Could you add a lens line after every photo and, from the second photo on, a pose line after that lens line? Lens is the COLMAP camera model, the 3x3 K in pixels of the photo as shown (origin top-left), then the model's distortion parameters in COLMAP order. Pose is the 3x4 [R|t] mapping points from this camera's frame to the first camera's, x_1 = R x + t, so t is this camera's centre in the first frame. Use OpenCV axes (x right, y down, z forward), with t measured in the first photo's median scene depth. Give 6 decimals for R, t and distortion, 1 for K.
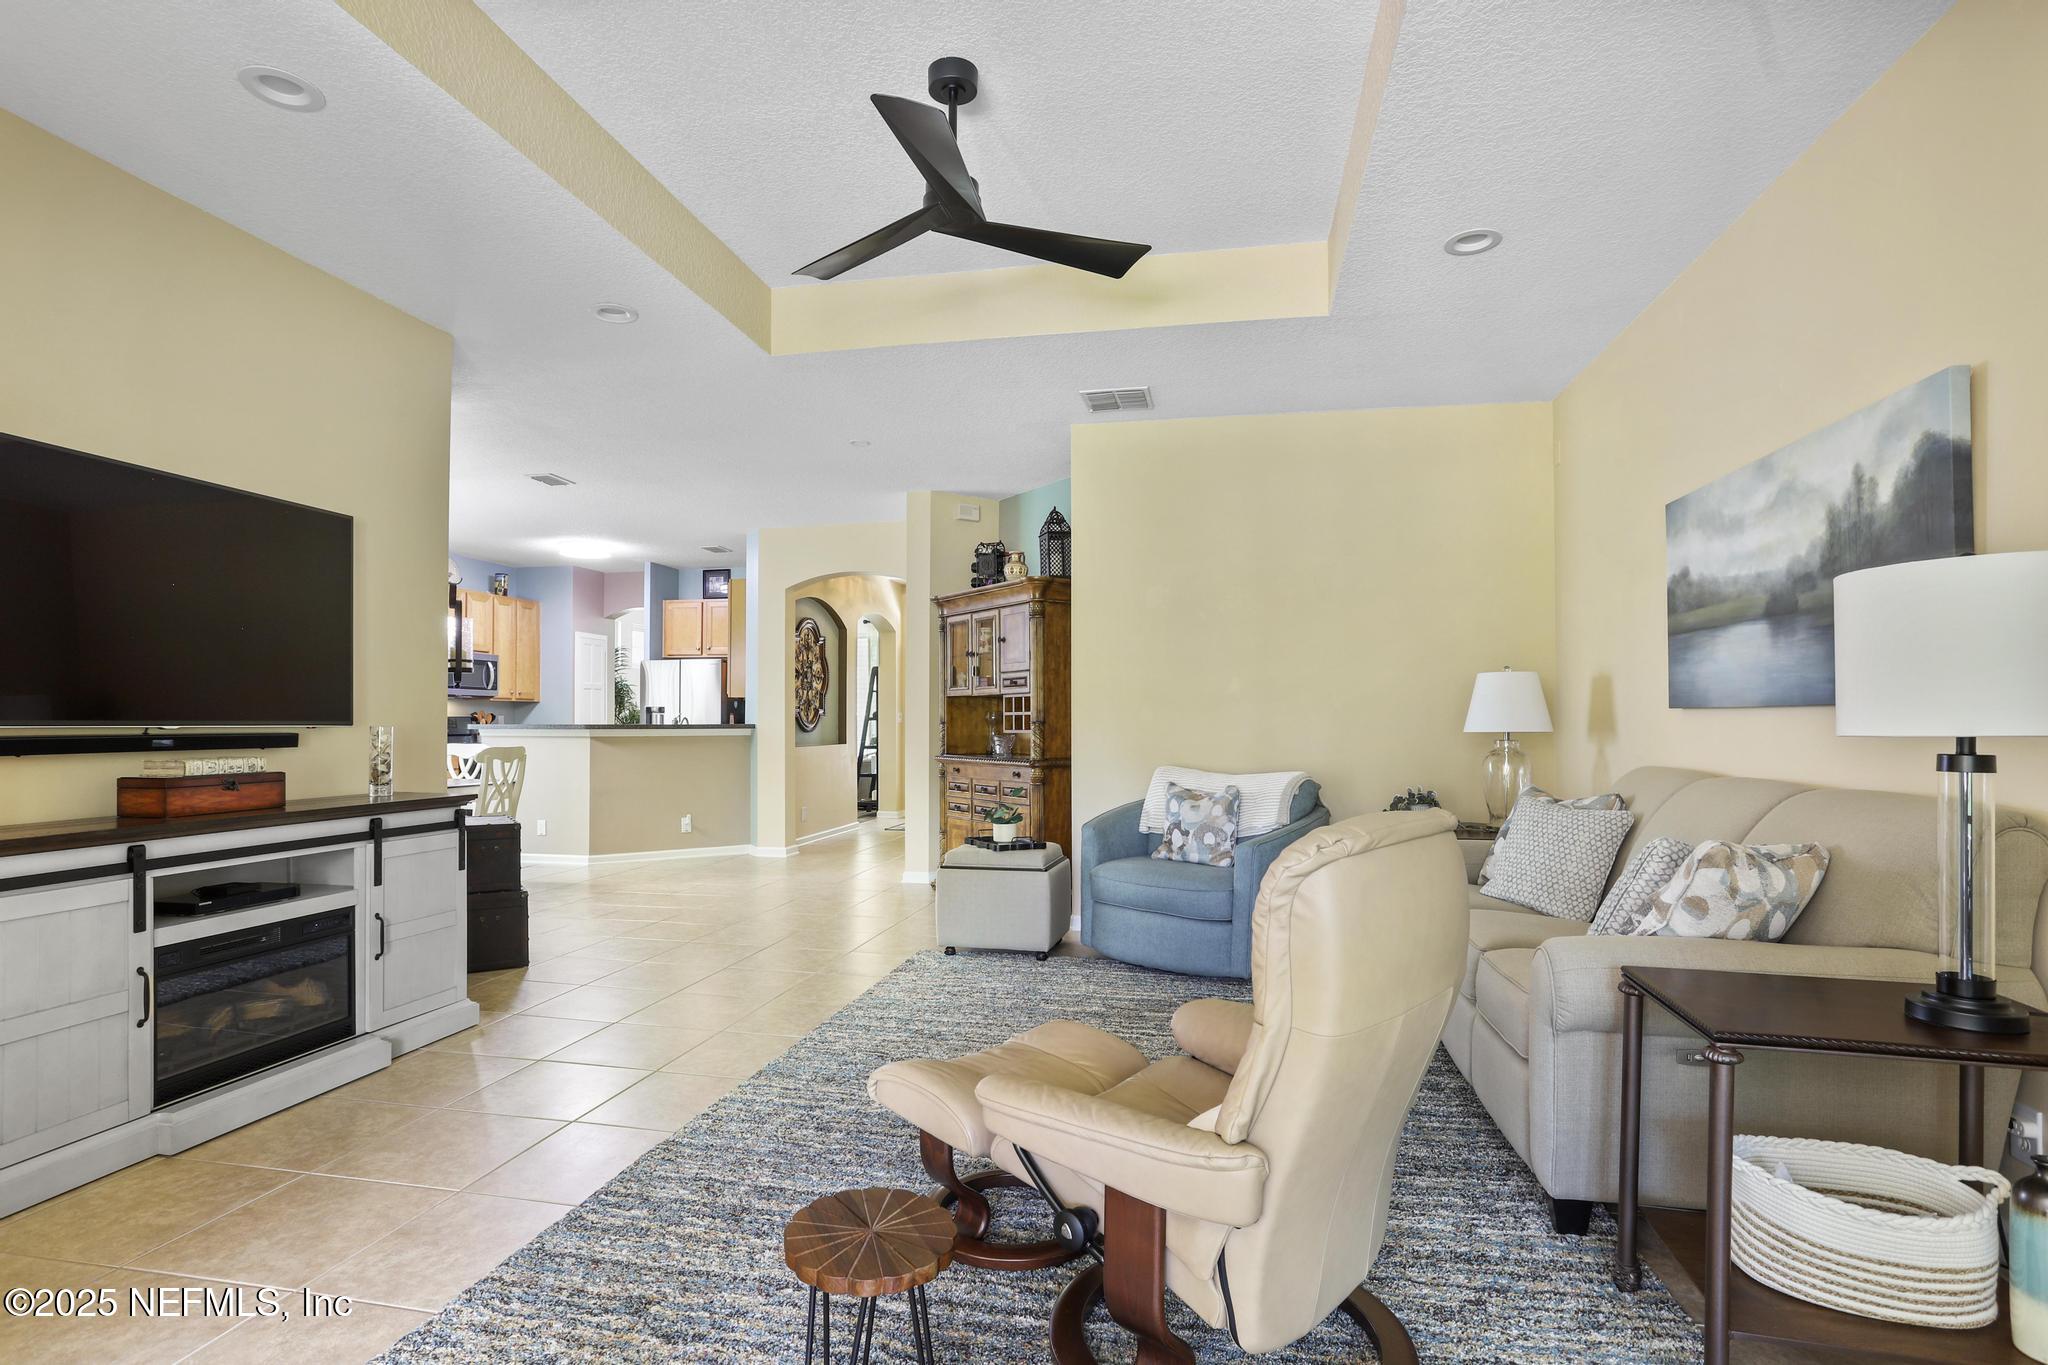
lens RADIAL K [[1011.9, 0, 1031.9], [0, 1011.9, 670.3], [0, 0, 1]] dist [-0.050316, 0.024395]
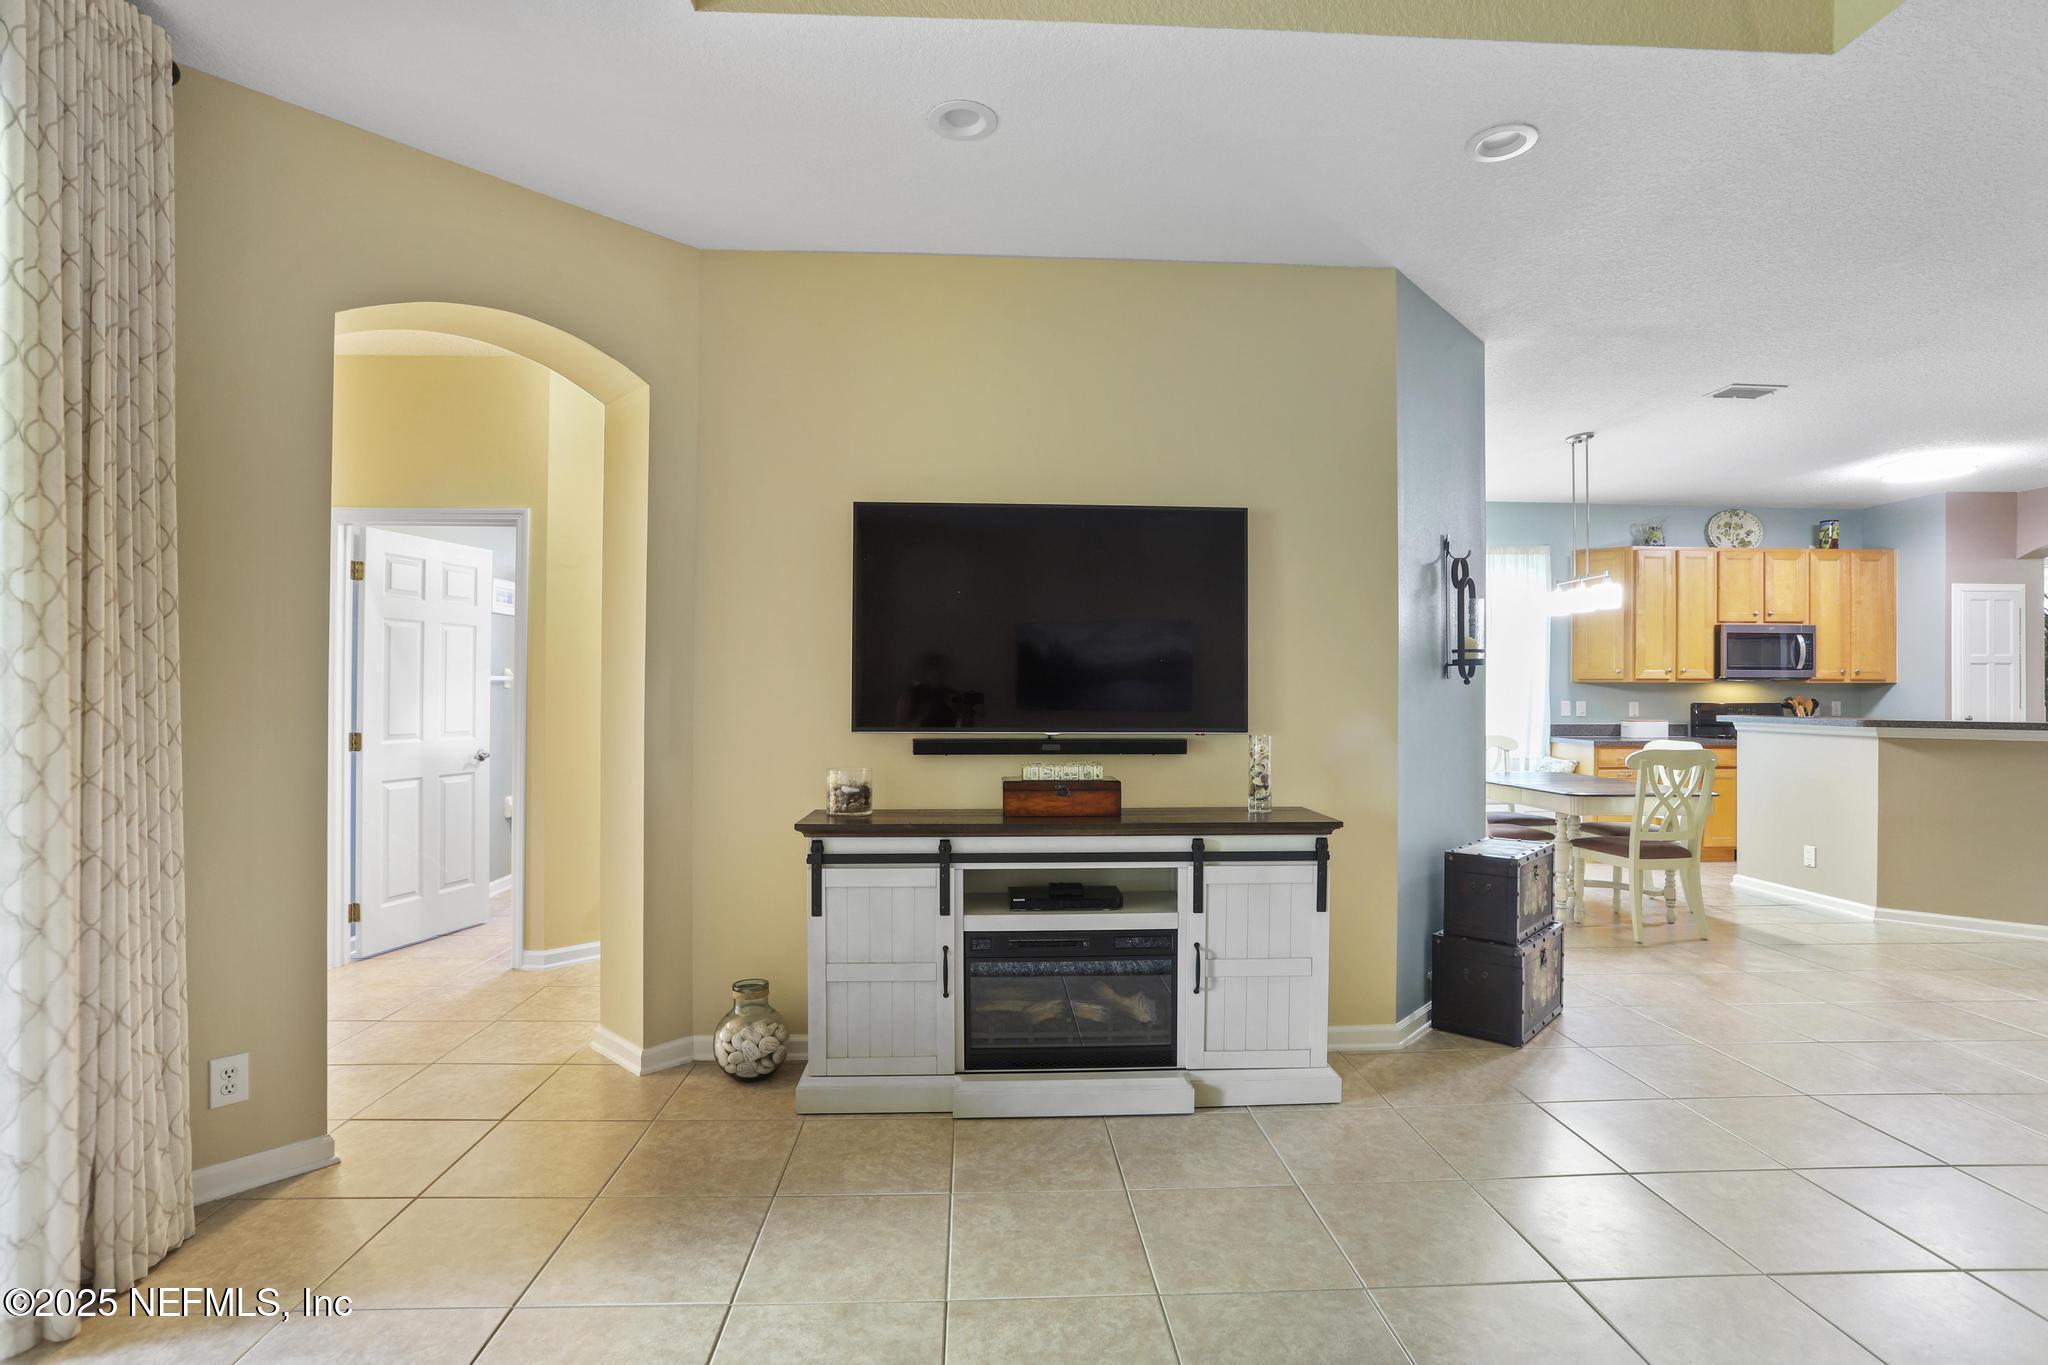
lens RADIAL K [[987.4, 0, 1011.7], [0, 987.4, 688.4], [0, 0, 1]] dist [-0.057955, 0.032331]
pose [[0.231450, -0.002429, -0.972844, 0.096754], [0.046170, 0.998898, 0.008491, -0.002150], [0.971751, -0.046881, 0.231307, 0.345748]]
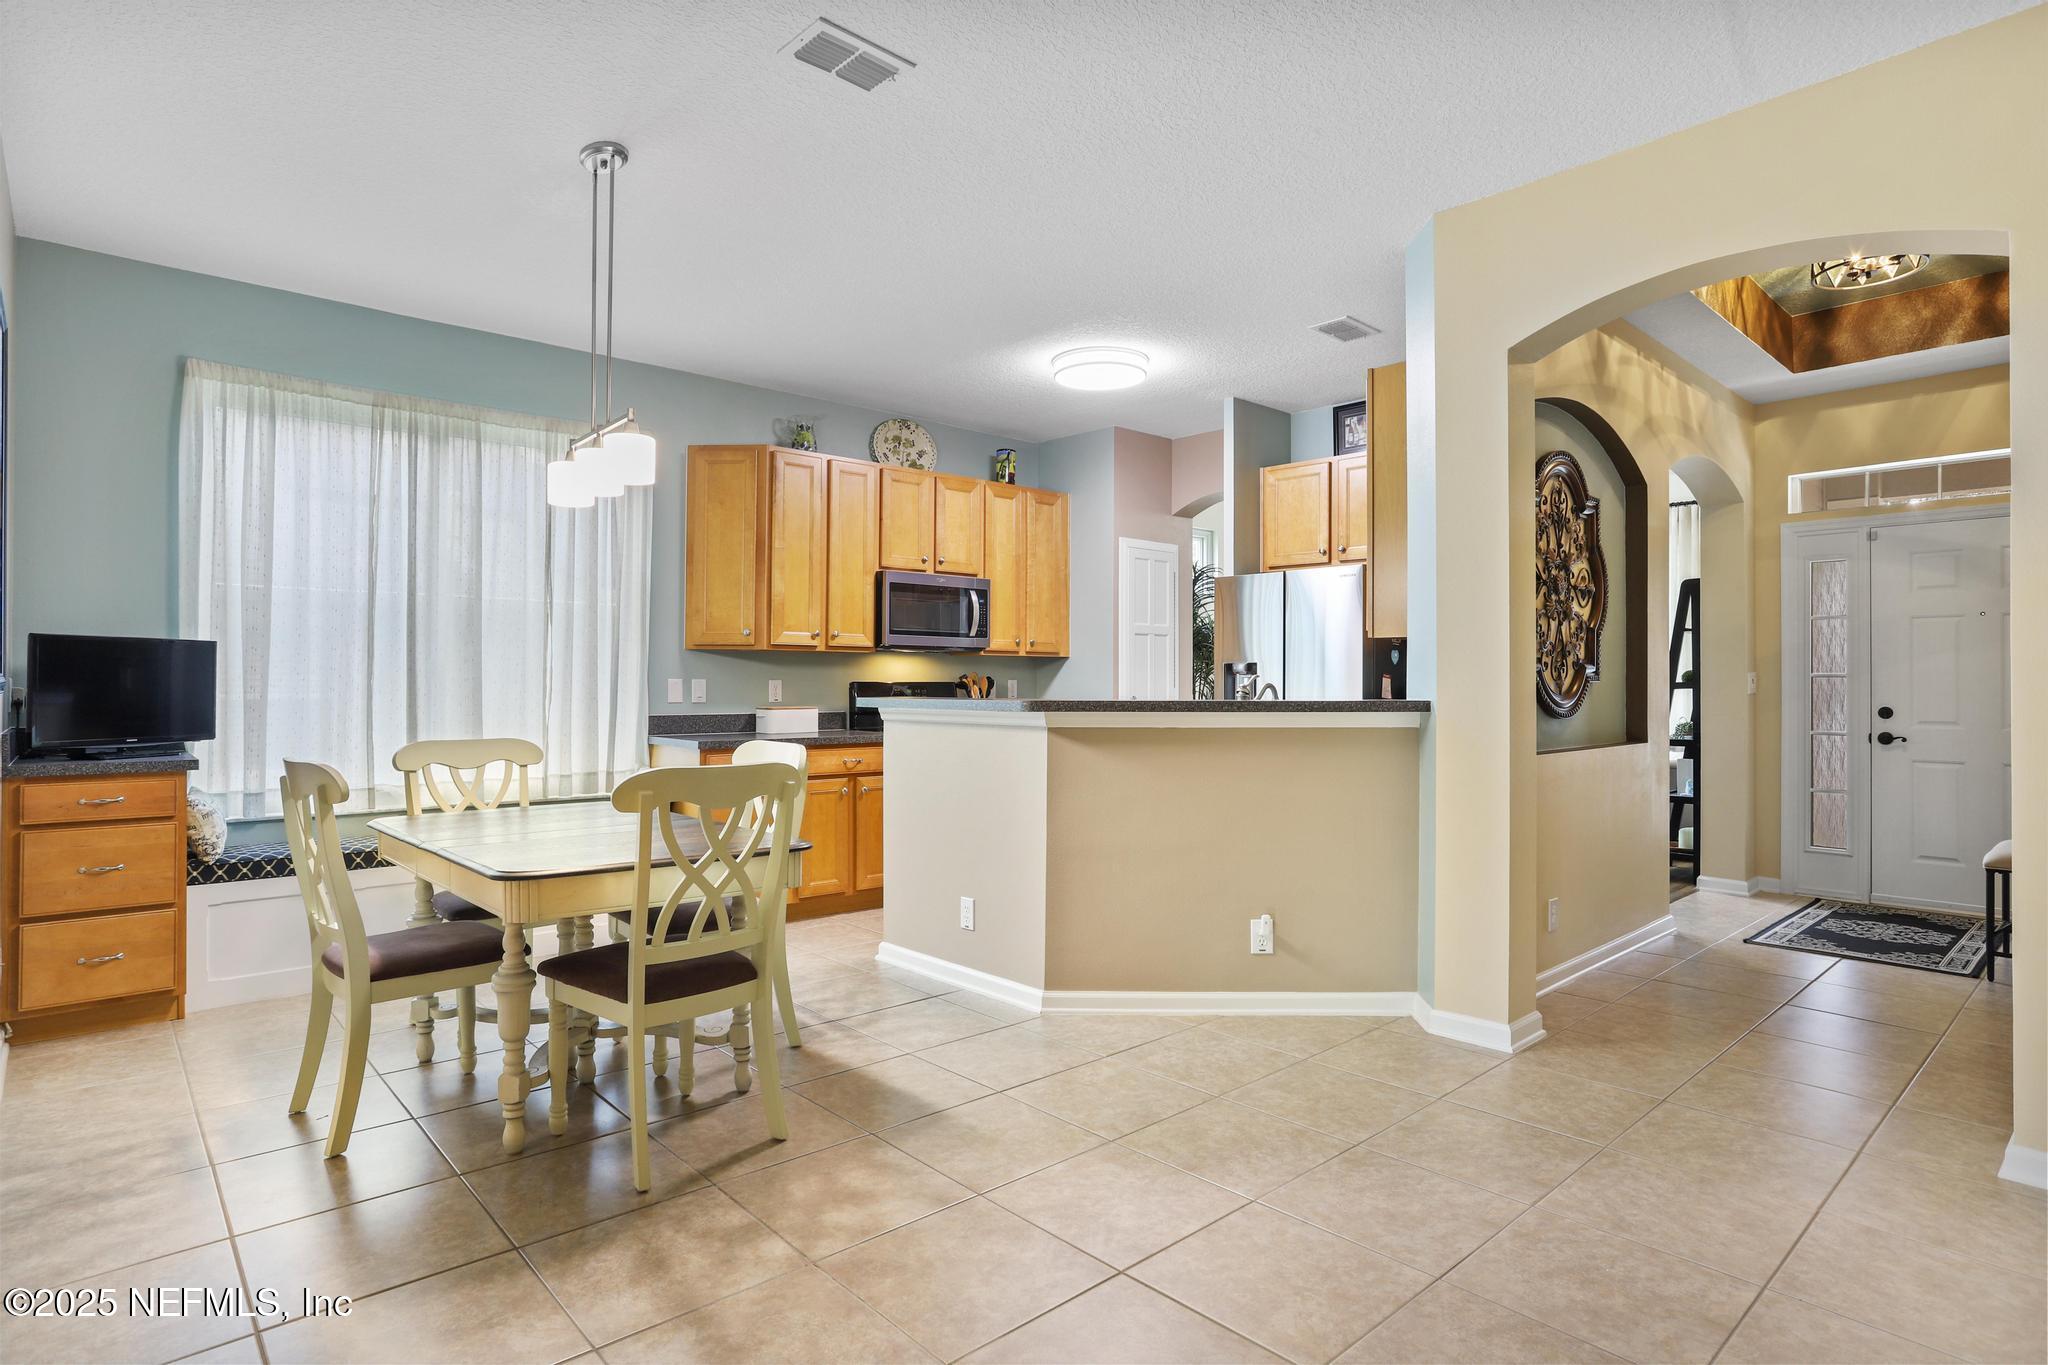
lens RADIAL K [[1101.3, 0, 997.2], [0, 1101.3, 686.4], [0, 0, 1]] dist [-0.036647, -0.000391]
pose [[0.790028, 0.003388, -0.613062, -0.208736], [0.028635, 0.998689, 0.042420, 0.035046], [0.612402, -0.051068, 0.788895, 0.799652]]
